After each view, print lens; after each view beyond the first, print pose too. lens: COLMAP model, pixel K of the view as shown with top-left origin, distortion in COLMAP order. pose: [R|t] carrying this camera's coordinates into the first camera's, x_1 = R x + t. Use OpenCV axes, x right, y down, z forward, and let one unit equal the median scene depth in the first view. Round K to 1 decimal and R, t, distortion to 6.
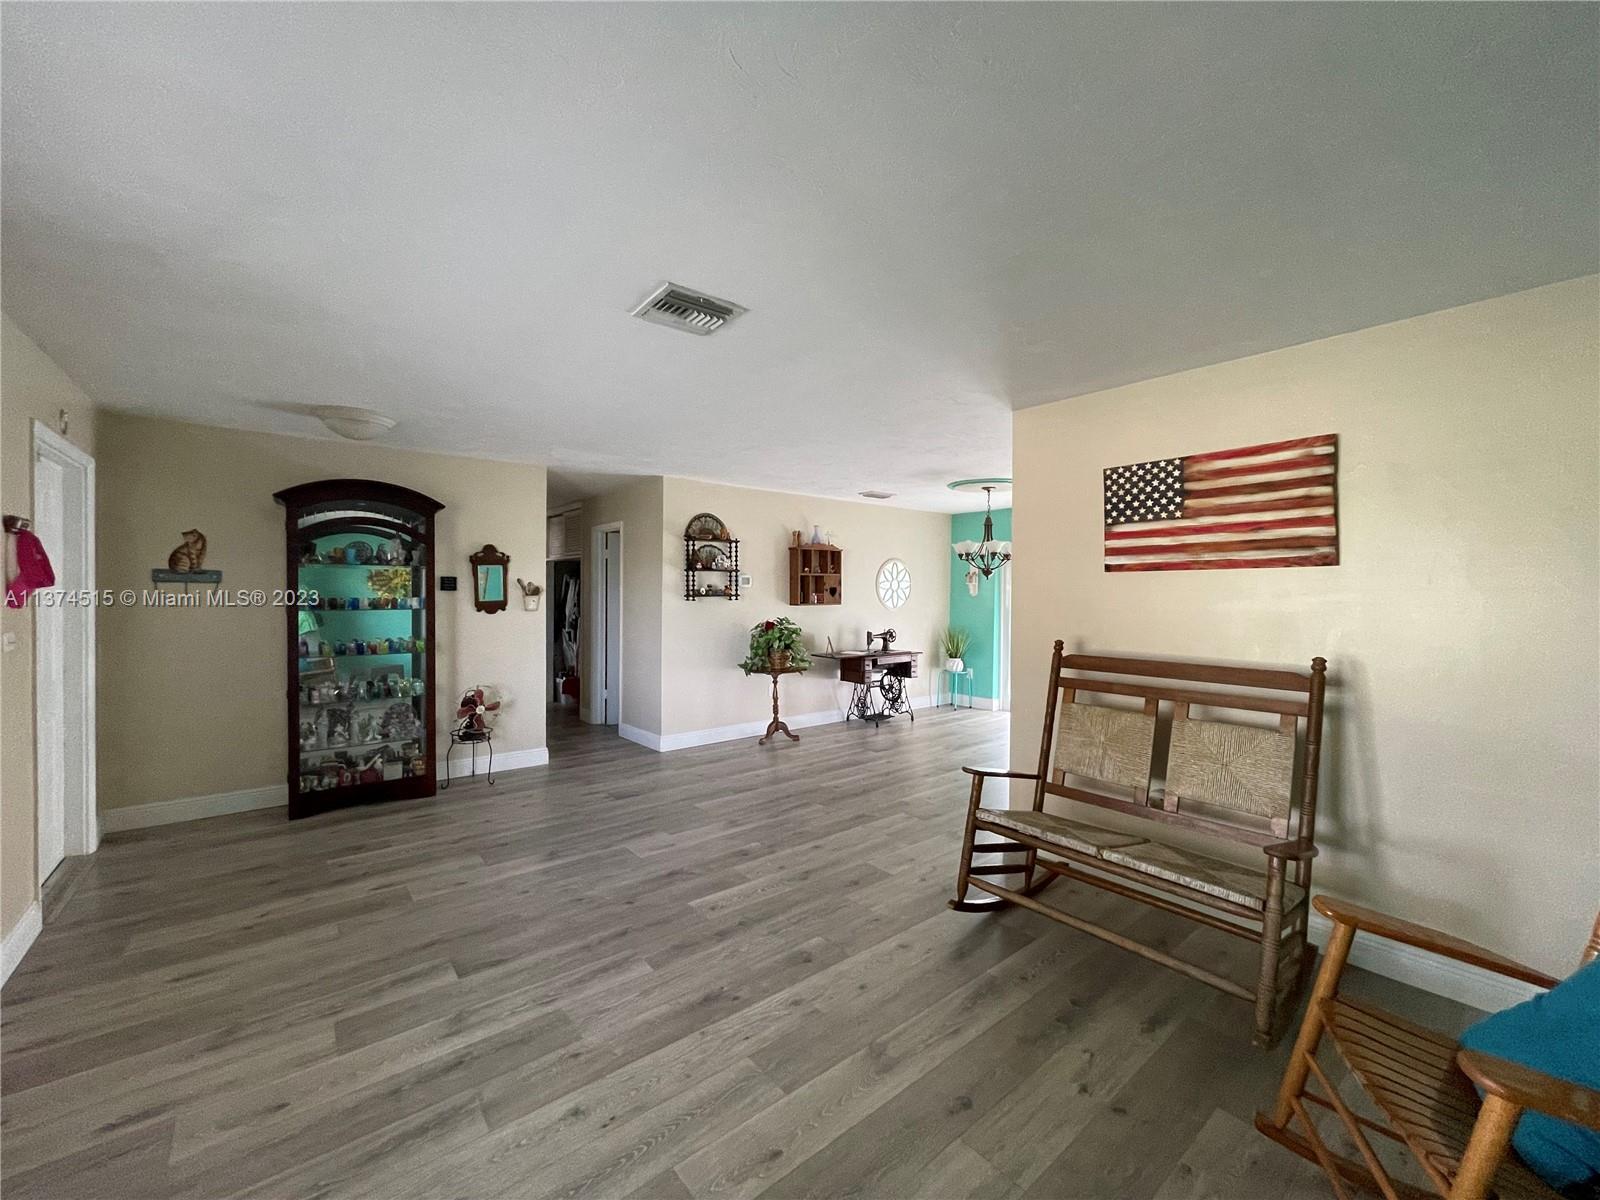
lens RADIAL K [[645.2, 0, 804.2], [0, 645.2, 599.6], [0, 0, 1]] dist [-0.006991, 0.001159]
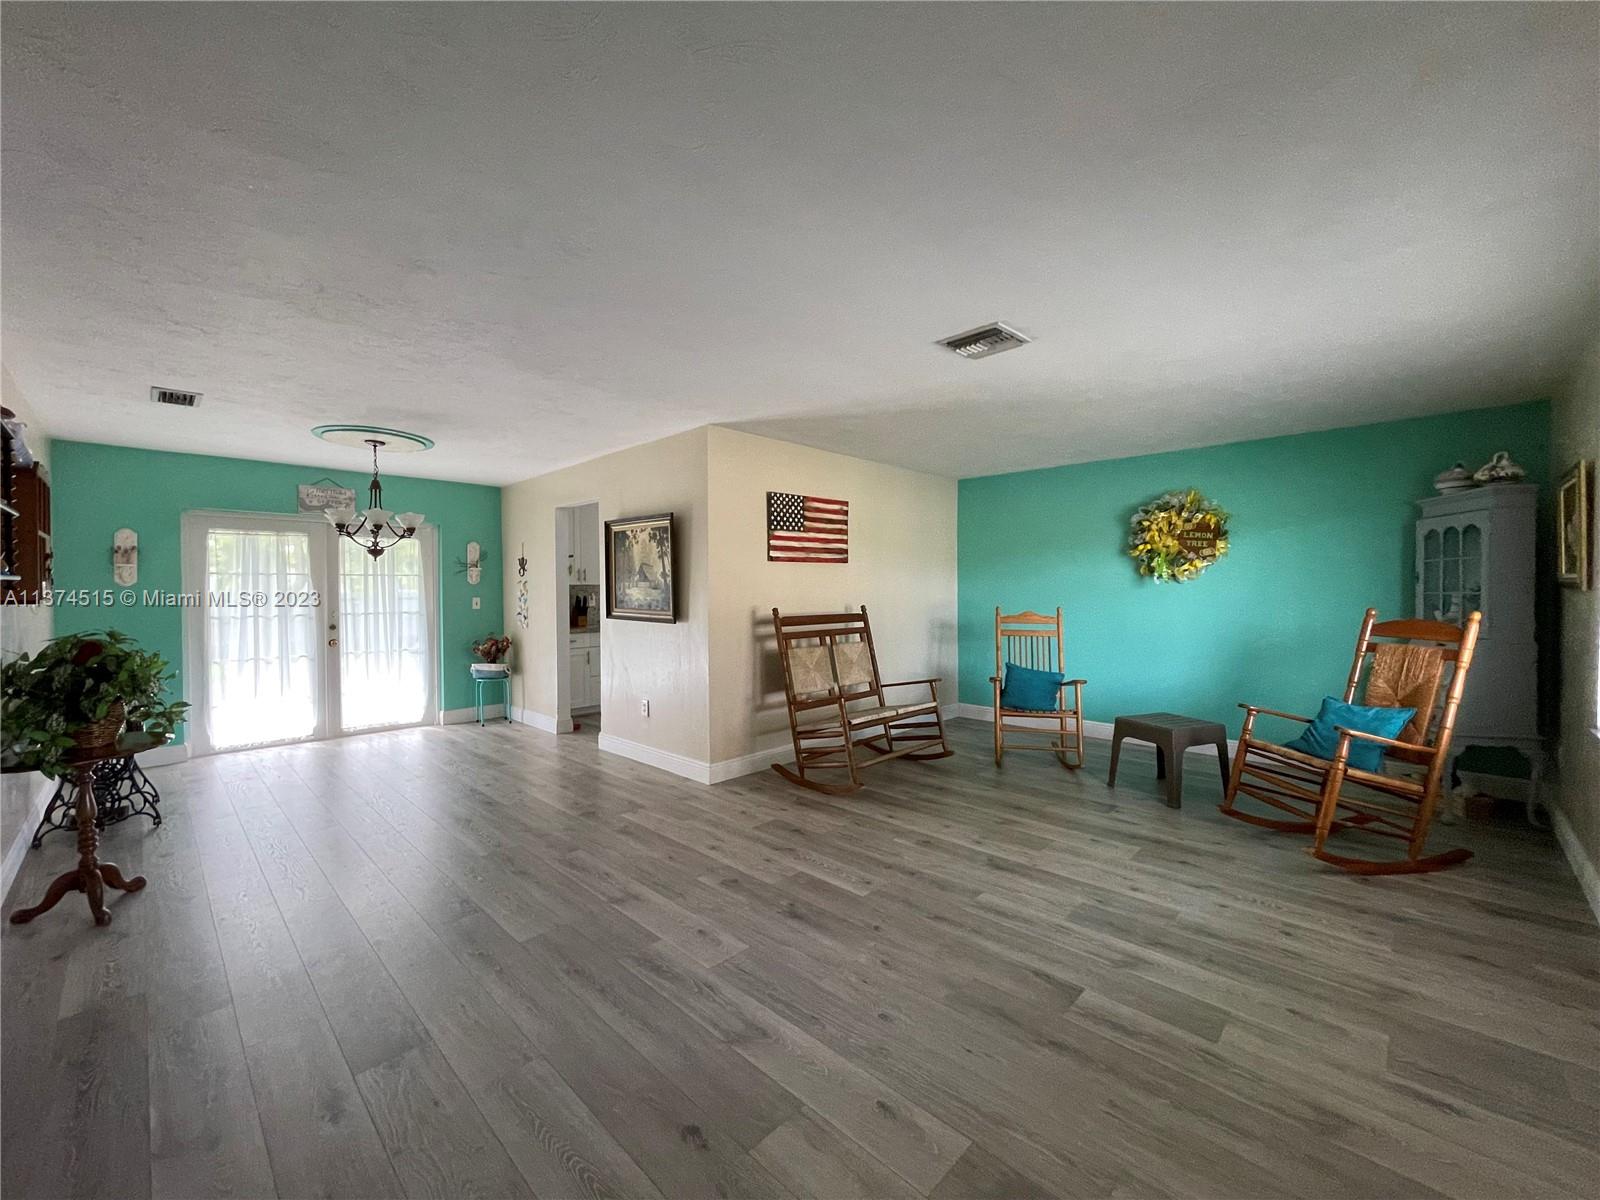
lens RADIAL K [[645.2, 0, 803.4], [0, 645.2, 594.0], [0, 0, 1]] dist [-0.006991, 0.001159]
pose [[-0.106138, -0.011509, 0.994285, -1.204275], [0.018362, 0.999740, 0.013532, 0.016370], [-0.994182, 0.019694, -0.105899, 1.284498]]
